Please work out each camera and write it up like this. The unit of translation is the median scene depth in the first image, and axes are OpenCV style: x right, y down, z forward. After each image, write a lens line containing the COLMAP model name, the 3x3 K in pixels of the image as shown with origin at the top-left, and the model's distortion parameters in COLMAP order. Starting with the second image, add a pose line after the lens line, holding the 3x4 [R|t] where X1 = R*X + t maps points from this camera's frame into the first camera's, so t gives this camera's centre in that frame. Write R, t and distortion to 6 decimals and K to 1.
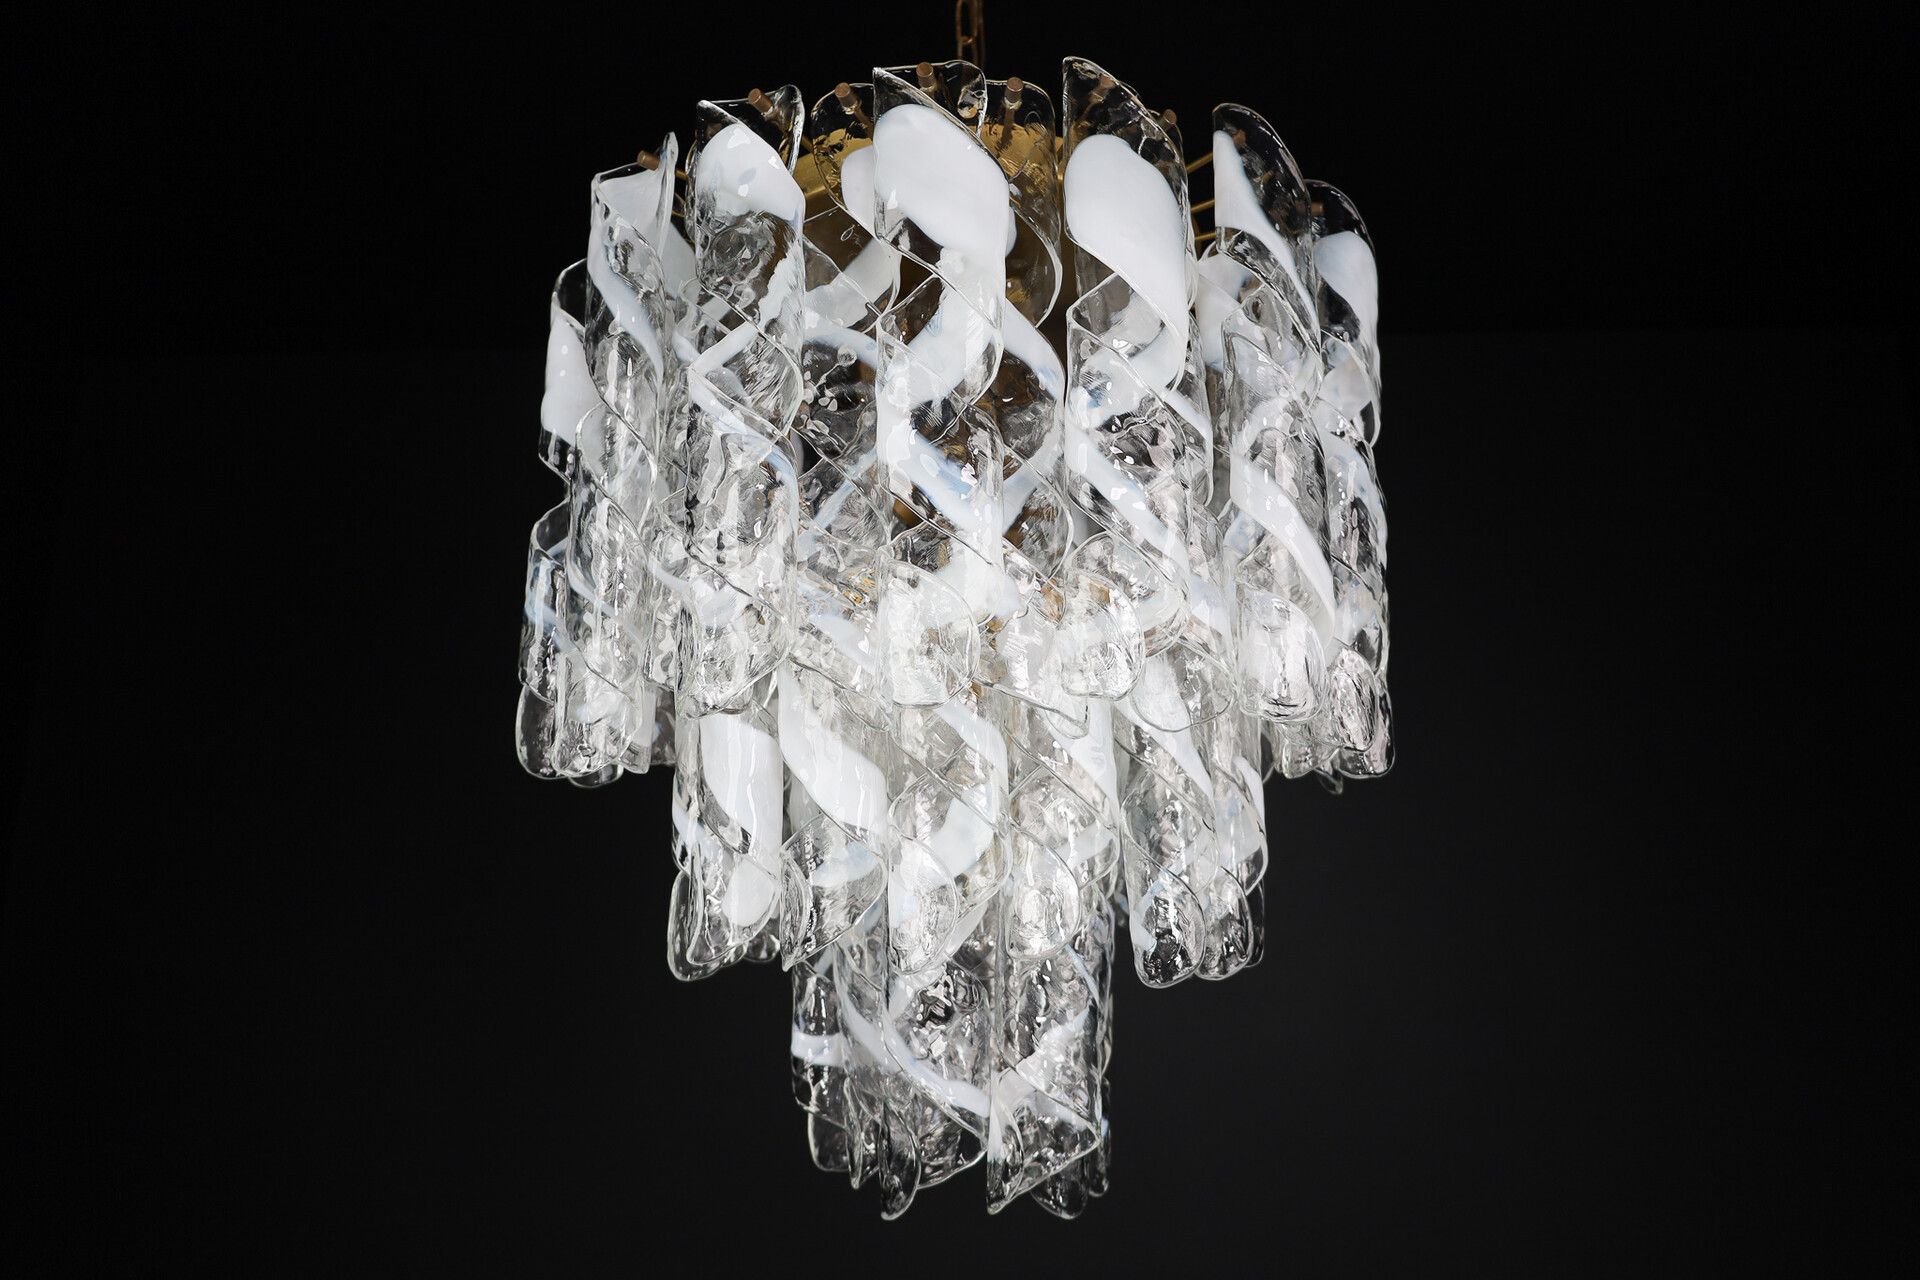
lens RADIAL K [[1346.7, 0, 992.7], [0, 1346.7, 634.7], [0, 0, 1]] dist [-0.004484, -0.000276]
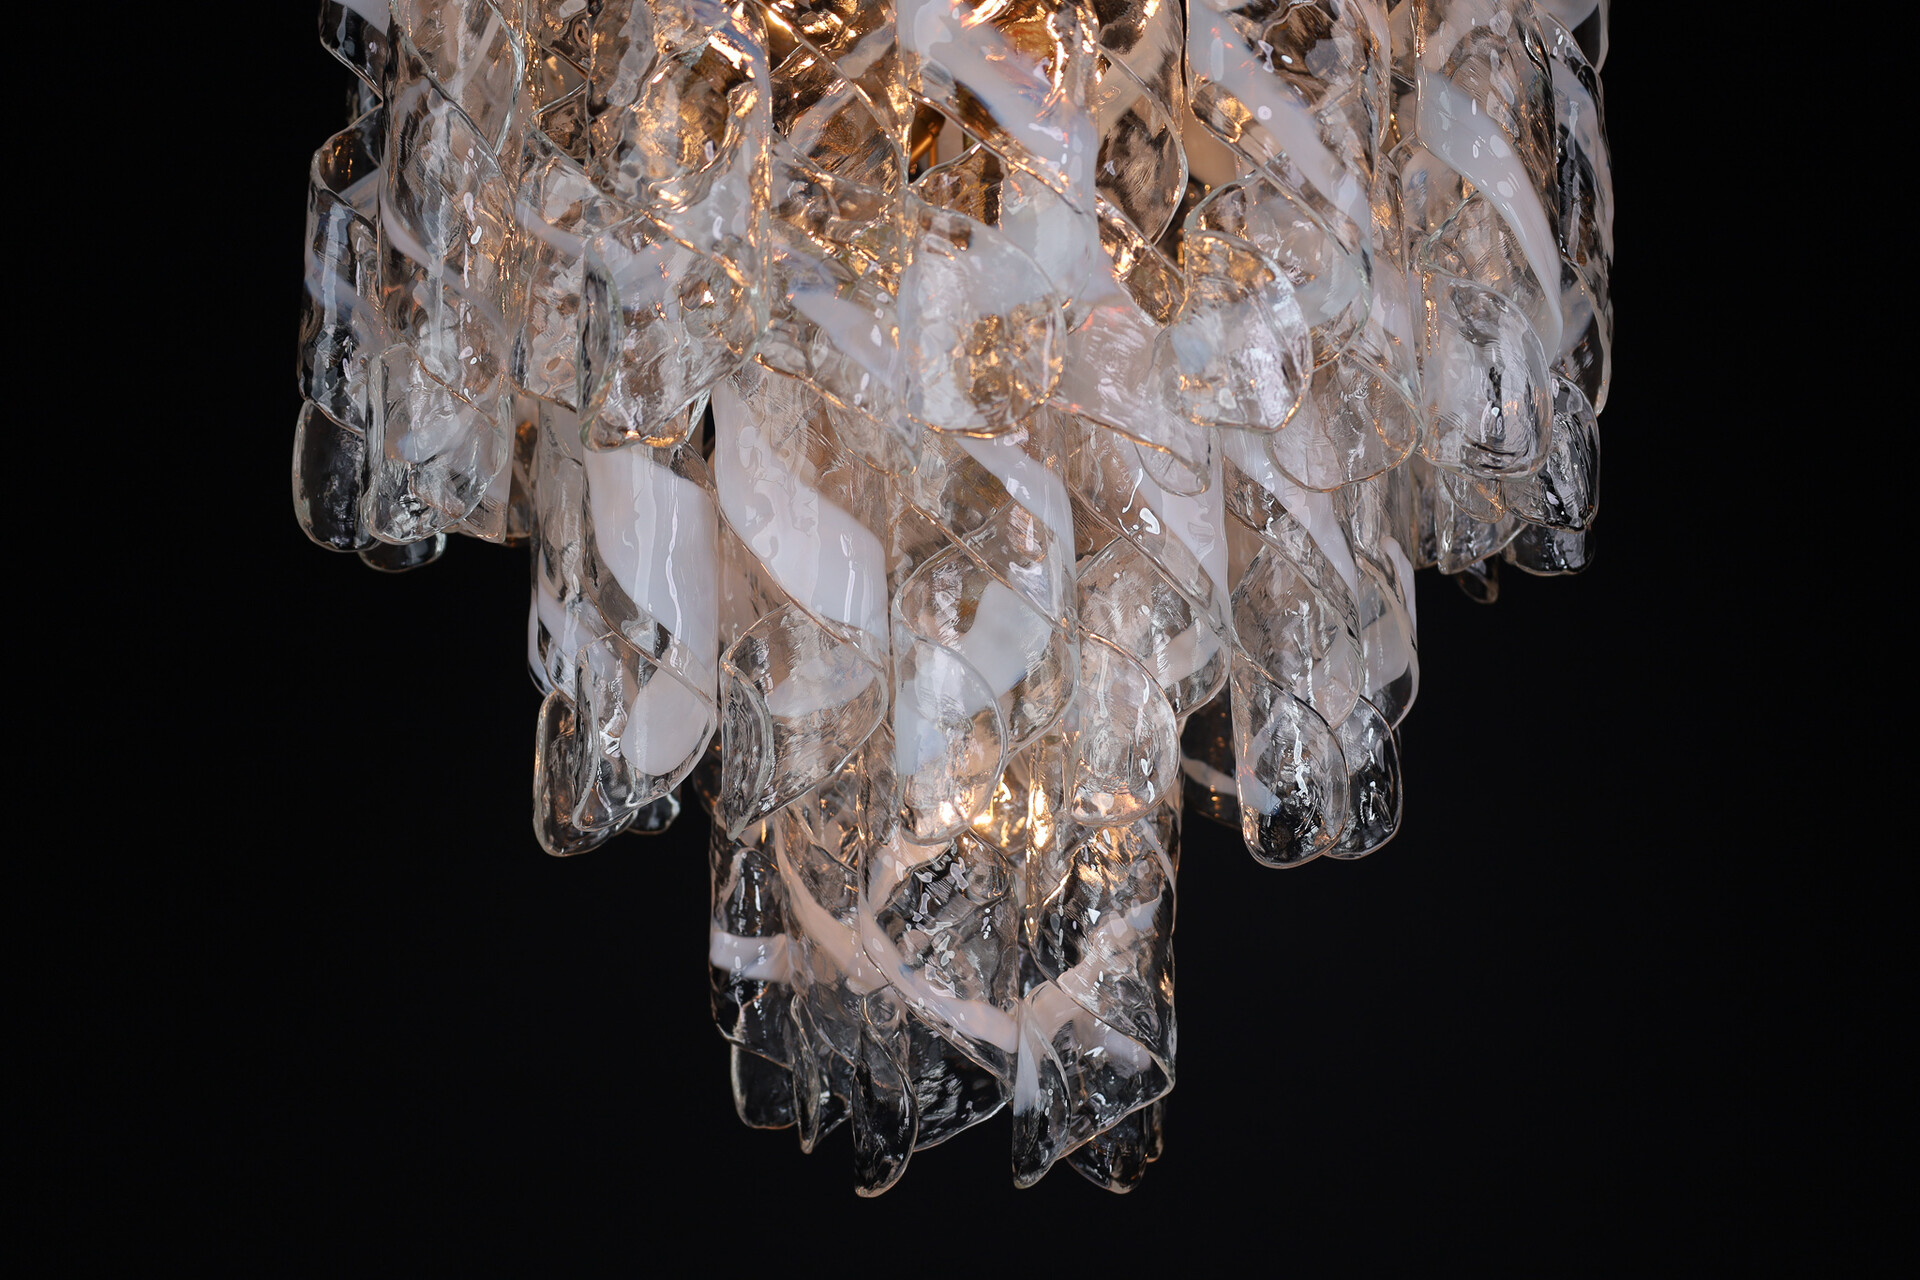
lens RADIAL K [[1876.9, 0, 960.0], [0, 1876.9, 640.0], [0, 0, 1]] dist [0.006589, 0.004065]
pose [[0.997980, 0.014543, 0.061848, -0.092517], [-0.021905, 0.992524, 0.120068, 0.035643], [-0.059640, -0.121180, 0.990837, 0.077796]]
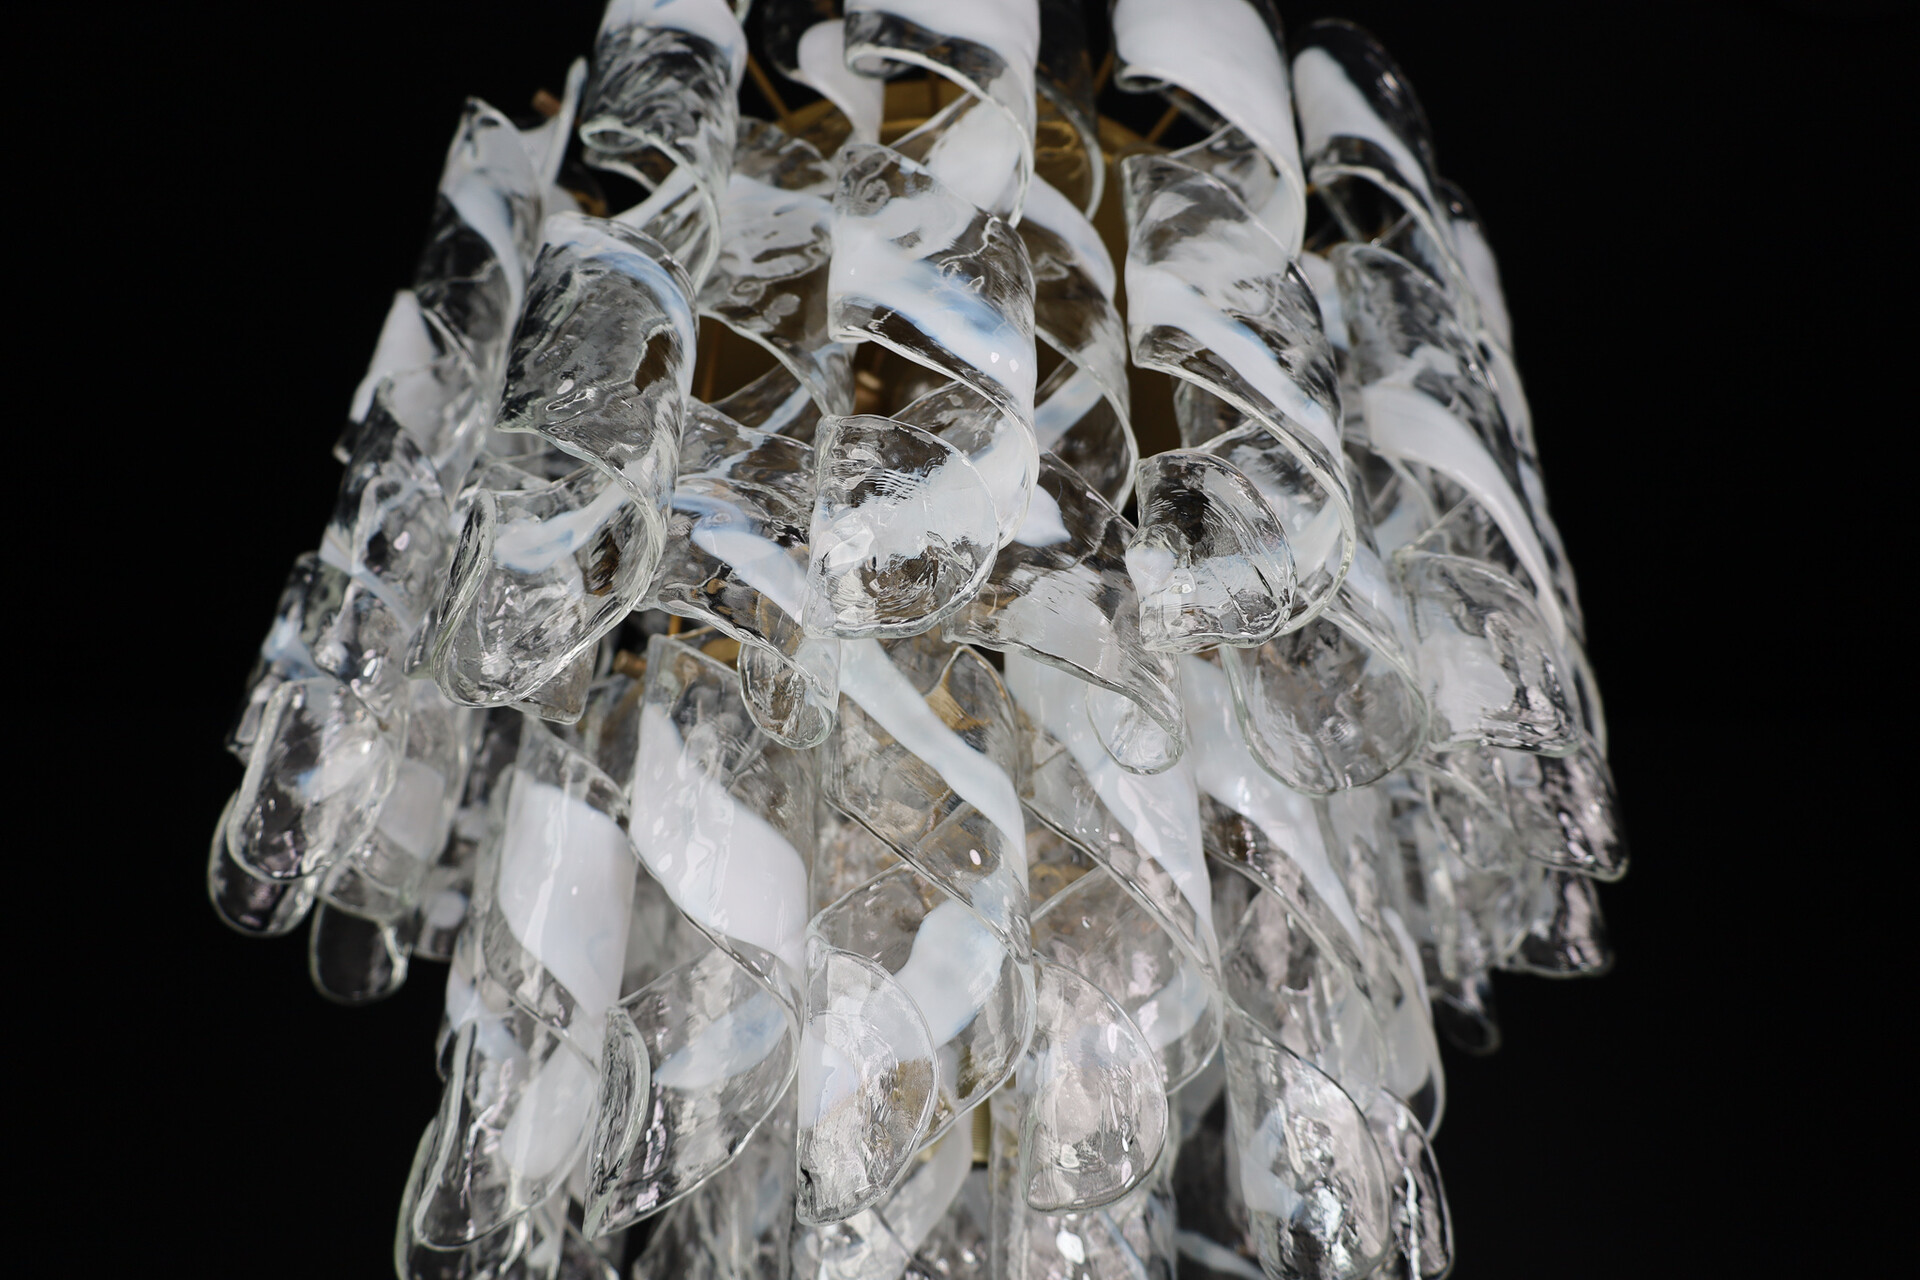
lens RADIAL K [[1263.1, 0, 924.9], [0, 1263.1, 699.6], [0, 0, 1]] dist [0.000792, 0.000397]
pose [[0.999550, 0.029476, -0.005498, -0.027667], [-0.029755, 0.952401, -0.303392, 0.182799], [-0.003707, 0.303419, 0.952850, 0.441344]]
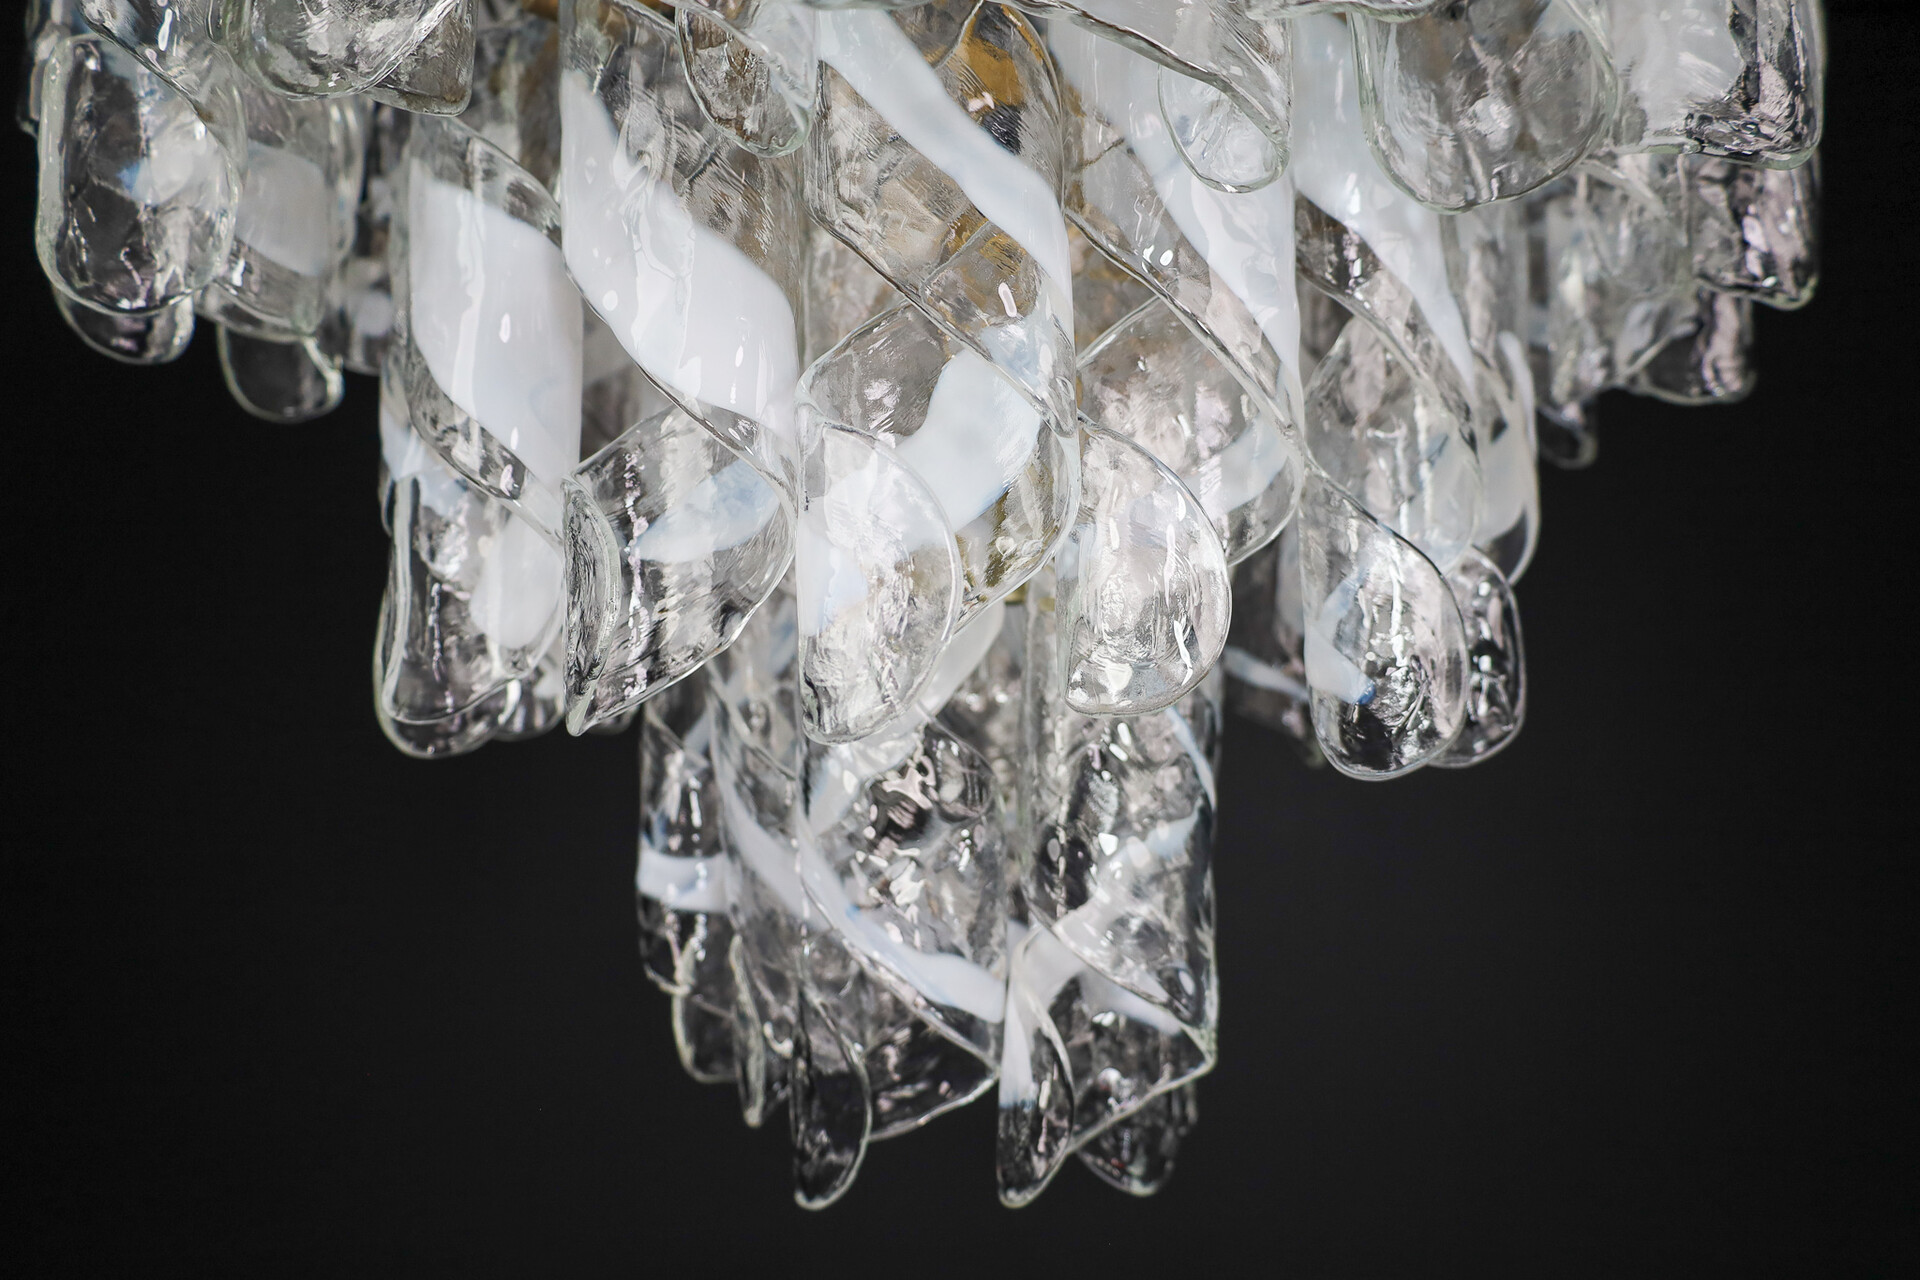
lens RADIAL K [[1346.7, 0, 992.7], [0, 1346.7, 634.7], [0, 0, 1]] dist [-0.004484, -0.000276]
pose [[0.999353, 0.012862, 0.033585, -0.025650], [-0.017604, 0.989281, 0.144962, 0.136270], [-0.031360, -0.145460, 0.988867, 0.505722]]
